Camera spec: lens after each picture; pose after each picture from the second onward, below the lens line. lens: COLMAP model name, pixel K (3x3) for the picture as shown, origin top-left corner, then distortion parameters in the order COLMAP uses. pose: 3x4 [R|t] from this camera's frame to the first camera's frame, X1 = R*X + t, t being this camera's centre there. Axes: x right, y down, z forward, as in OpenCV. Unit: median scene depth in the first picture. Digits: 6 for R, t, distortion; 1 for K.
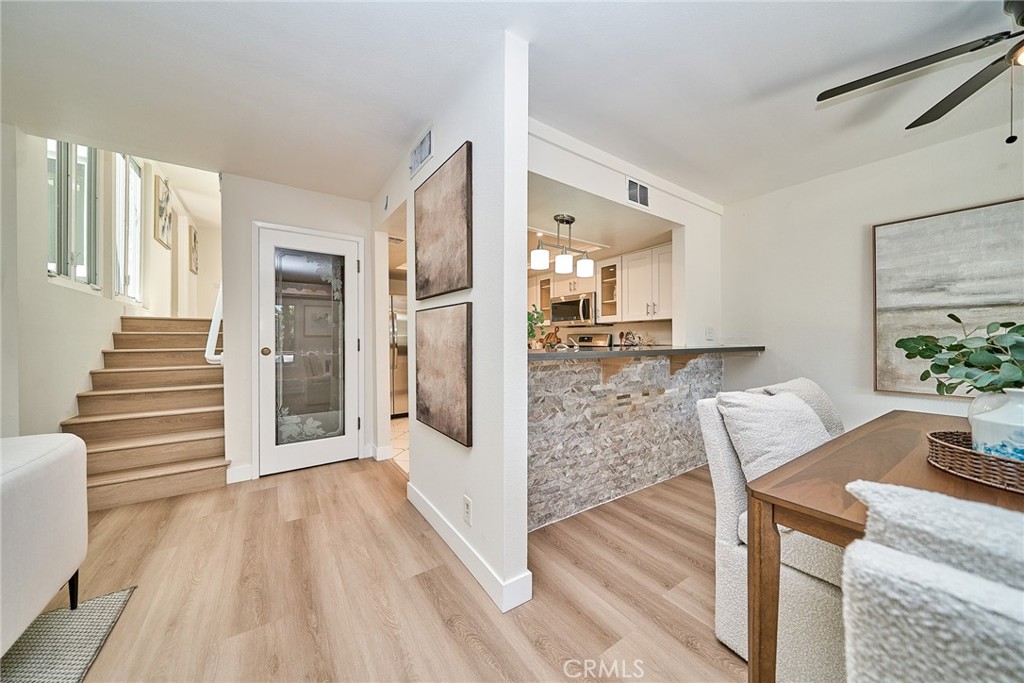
lens RADIAL K [[349.1, 0, 487.1], [0, 349.1, 339.5], [0, 0, 1]] dist [0.001989, -0.000198]
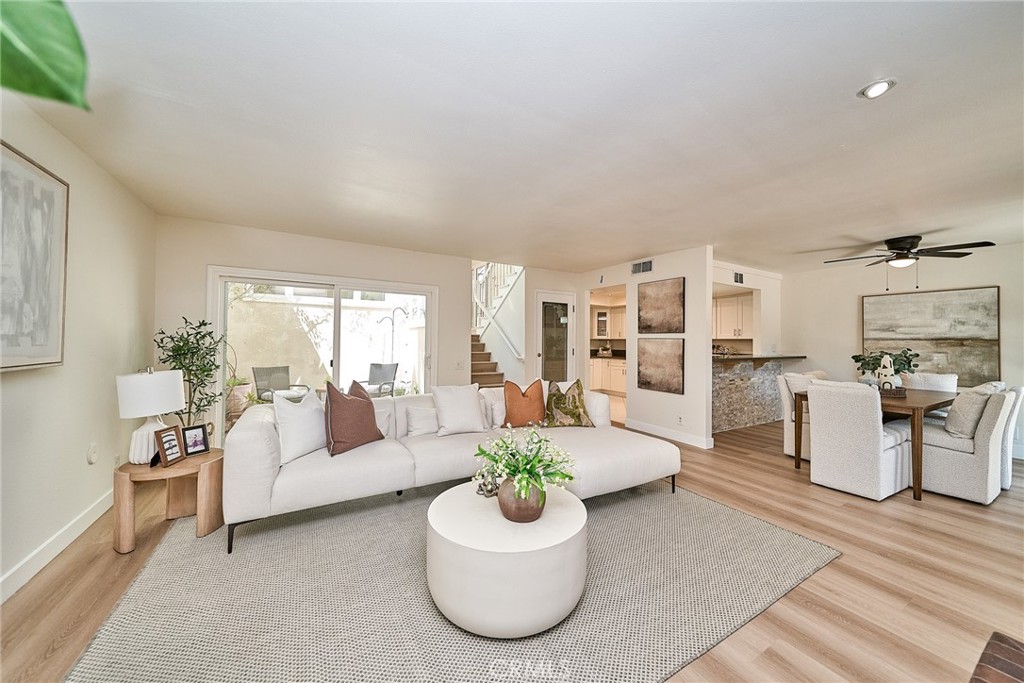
lens RADIAL K [[349.1, 0, 504.9], [0, 349.1, 338.8], [0, 0, 1]] dist [0.001989, -0.000198]
pose [[0.998128, 0.009763, -0.060383, -0.802902], [-0.010434, 0.999887, -0.010815, -0.040995], [0.060270, 0.011425, 0.998117, -1.102878]]
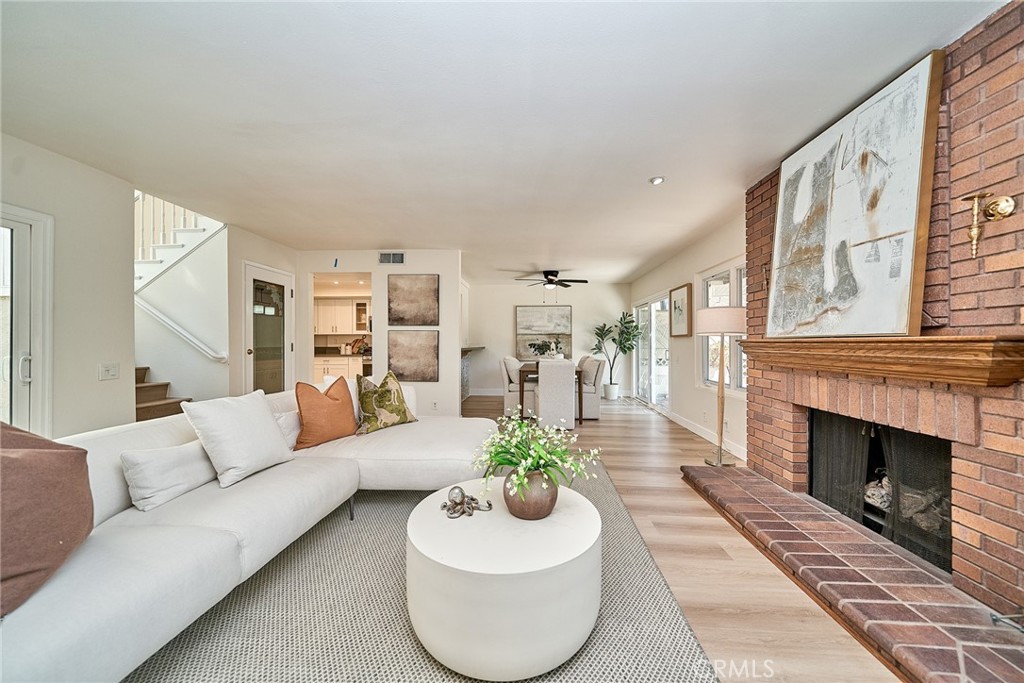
lens RADIAL K [[349.1, 0, 511.4], [0, 349.1, 343.3], [0, 0, 1]] dist [0.001989, -0.000198]
pose [[0.617304, 0.002778, 0.786720, -1.257956], [0.000352, 0.999993, -0.003807, 0.004166], [-0.786725, 0.002627, 0.617298, -0.803421]]
